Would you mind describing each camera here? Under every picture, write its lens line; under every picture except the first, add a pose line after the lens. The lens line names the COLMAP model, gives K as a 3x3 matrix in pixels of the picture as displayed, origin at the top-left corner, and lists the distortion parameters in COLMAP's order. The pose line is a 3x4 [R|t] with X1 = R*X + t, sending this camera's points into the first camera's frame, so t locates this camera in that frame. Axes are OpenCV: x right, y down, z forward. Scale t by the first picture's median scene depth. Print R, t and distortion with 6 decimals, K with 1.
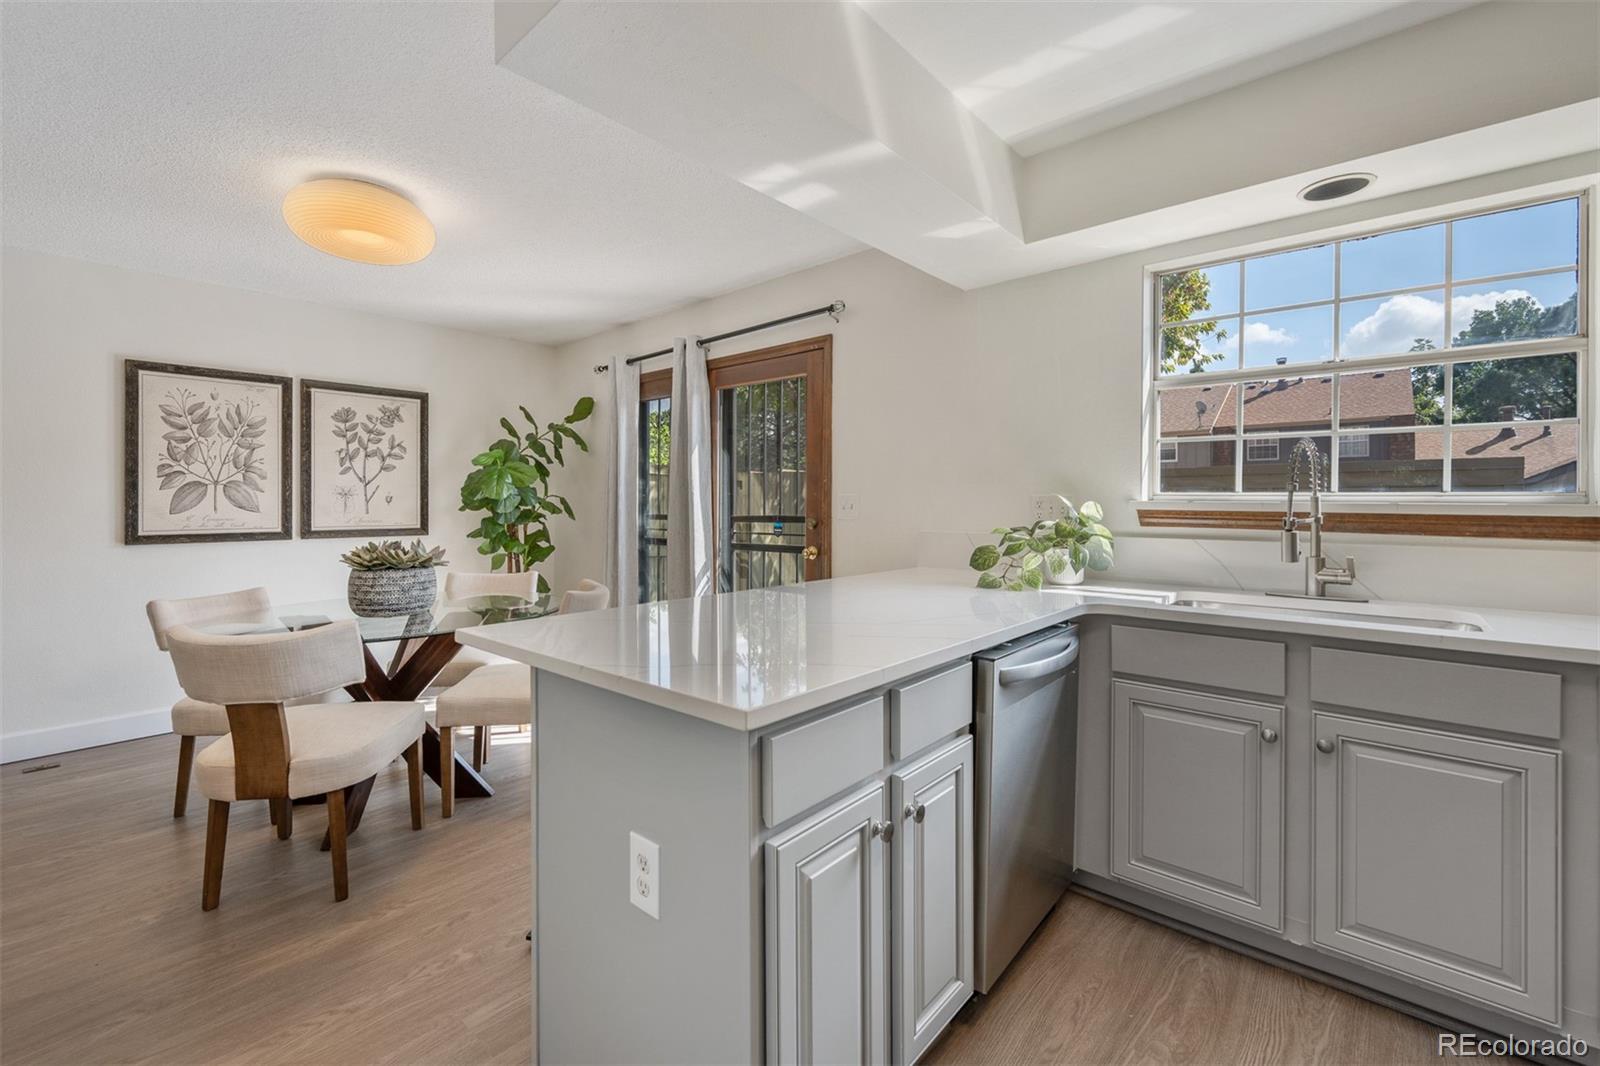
lens RADIAL K [[664.5, 0, 801.8], [0, 664.5, 510.2], [0, 0, 1]] dist [0.001545, -0.001121]
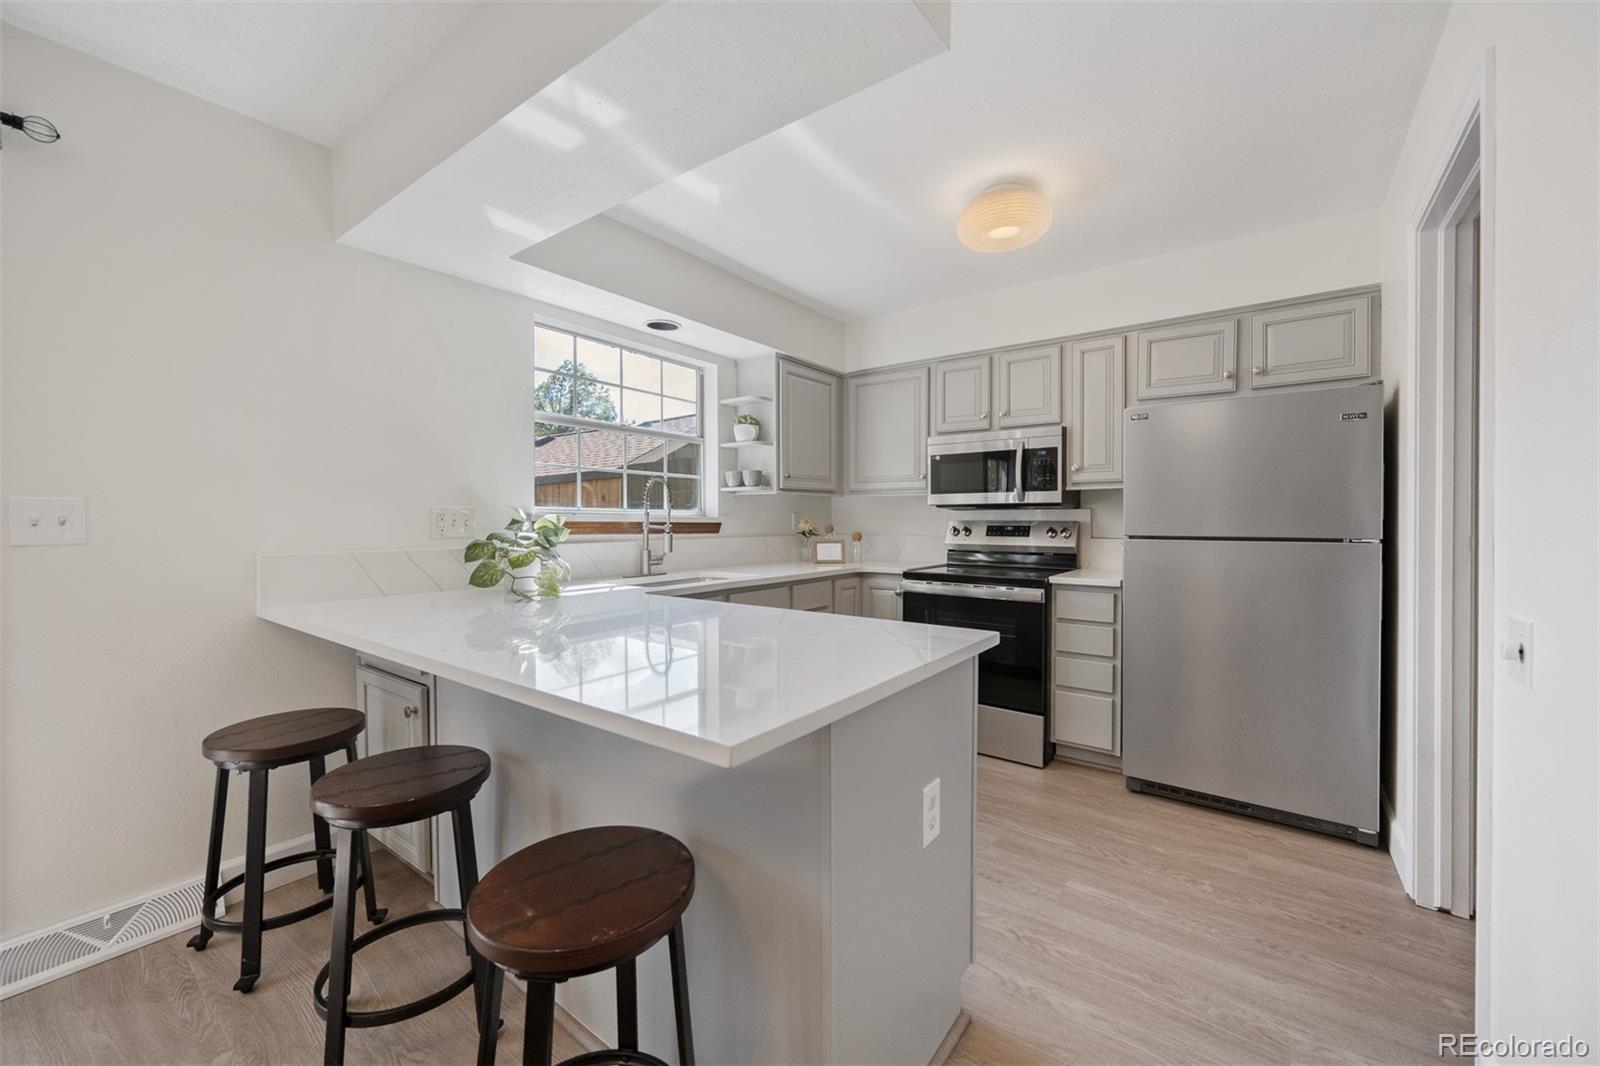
lens RADIAL K [[664.5, 0, 814.1], [0, 664.5, 540.4], [0, 0, 1]] dist [0.001545, -0.001121]
pose [[-0.090881, -0.032065, 0.995345, -0.857553], [0.012018, 0.999373, 0.033292, -0.000834], [-0.995789, 0.014987, -0.090439, 0.752170]]
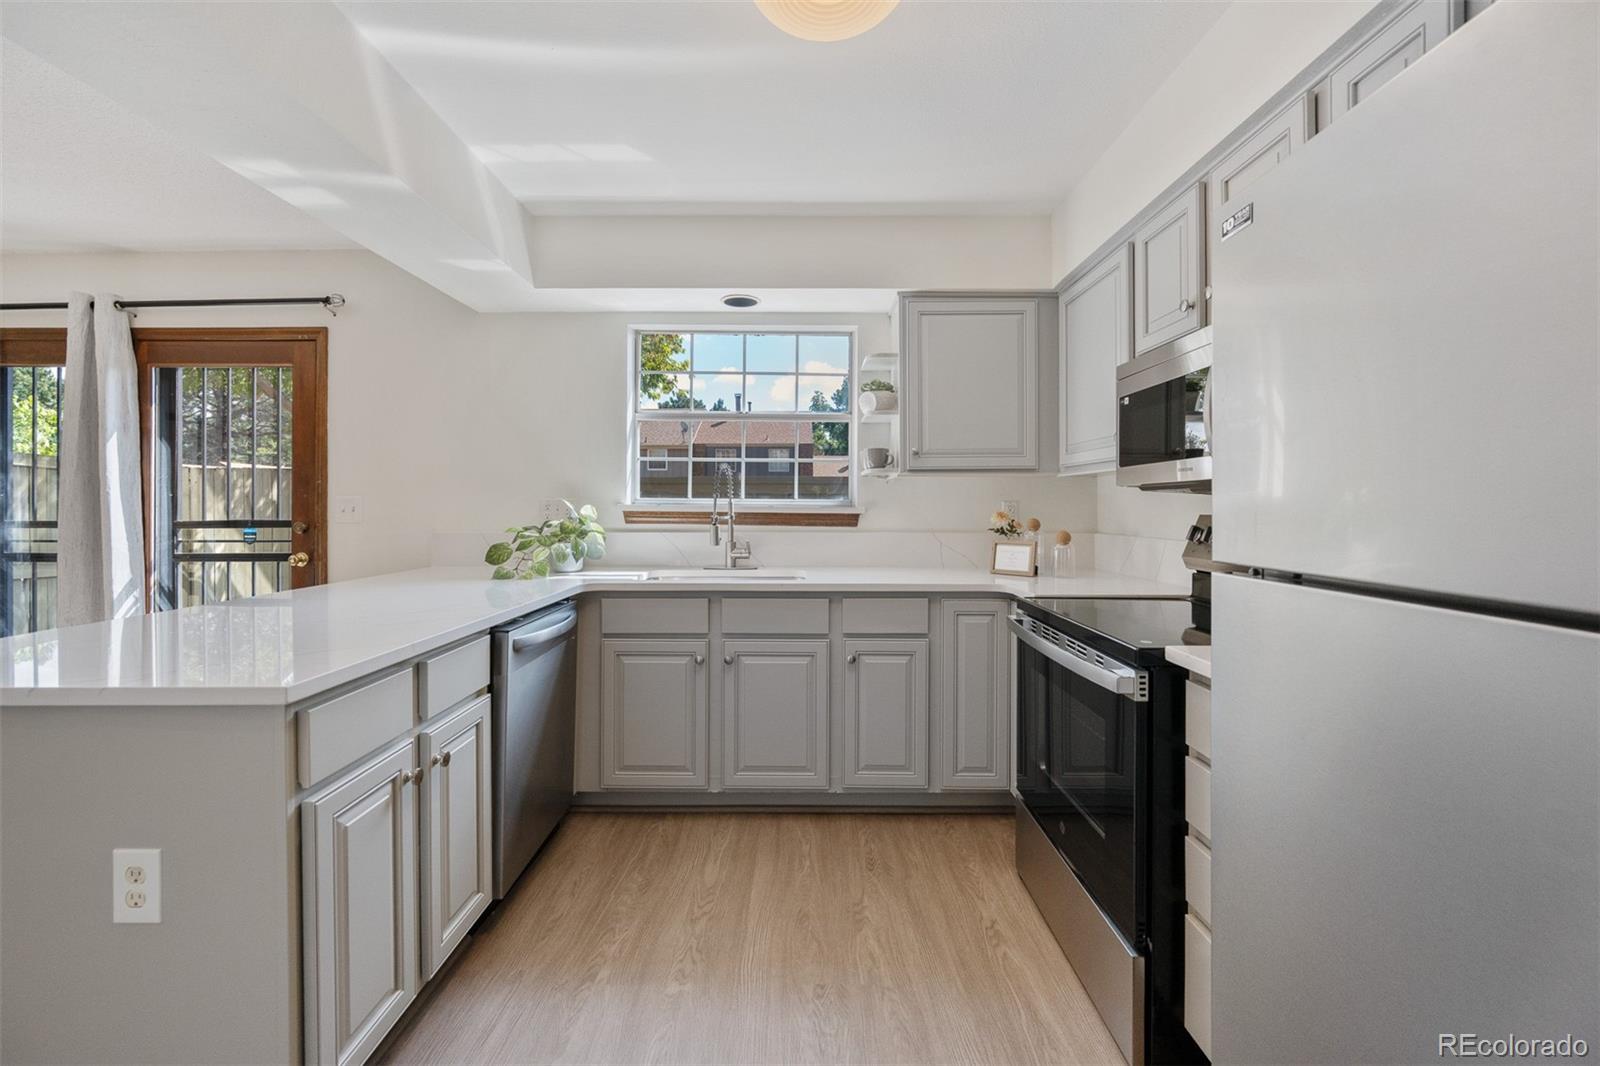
lens RADIAL K [[664.5, 0, 799.4], [0, 664.5, 505.4], [0, 0, 1]] dist [0.001545, -0.001121]
pose [[0.767395, -0.000853, 0.641174, -0.075195], [0.006229, 0.999962, -0.006125, -0.001856], [-0.641144, 0.008694, 0.767371, -0.254043]]
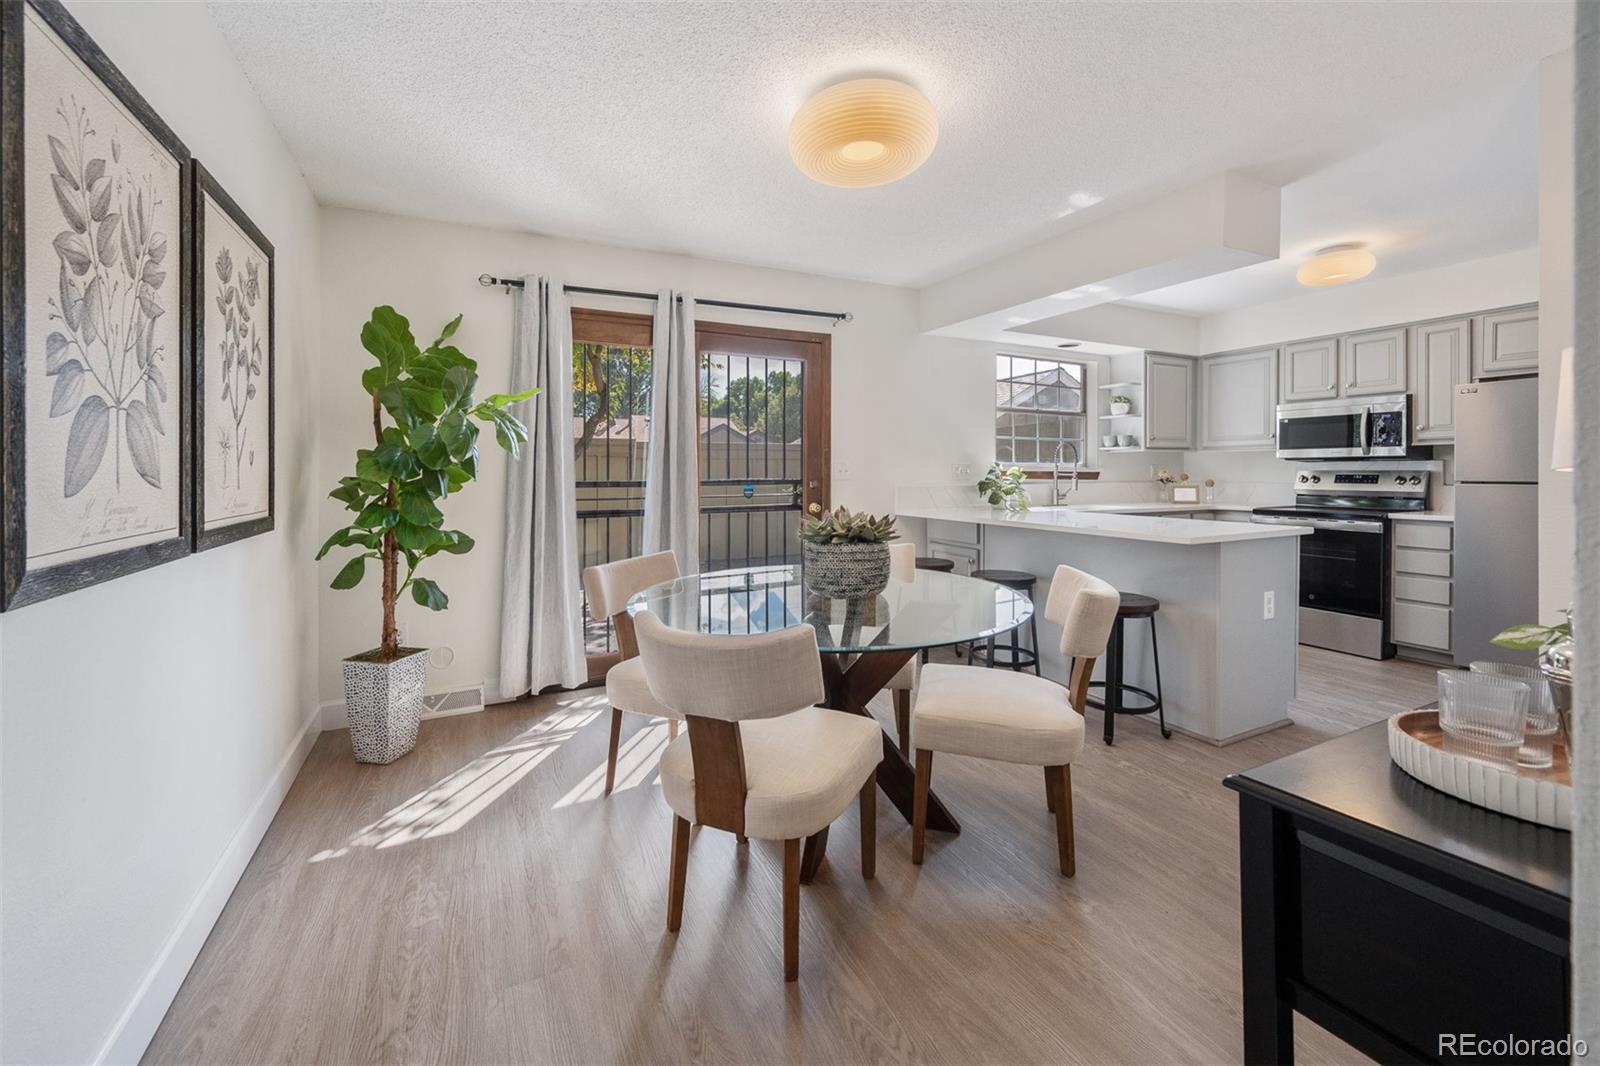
lens RADIAL K [[664.5, 0, 795.3], [0, 664.5, 478.4], [0, 0, 1]] dist [0.001545, -0.001121]
pose [[0.374116, -0.012053, 0.927304, -1.902870], [0.012689, 0.999888, 0.007877, -0.002583], [-0.927295, 0.008820, 0.374227, 0.976513]]
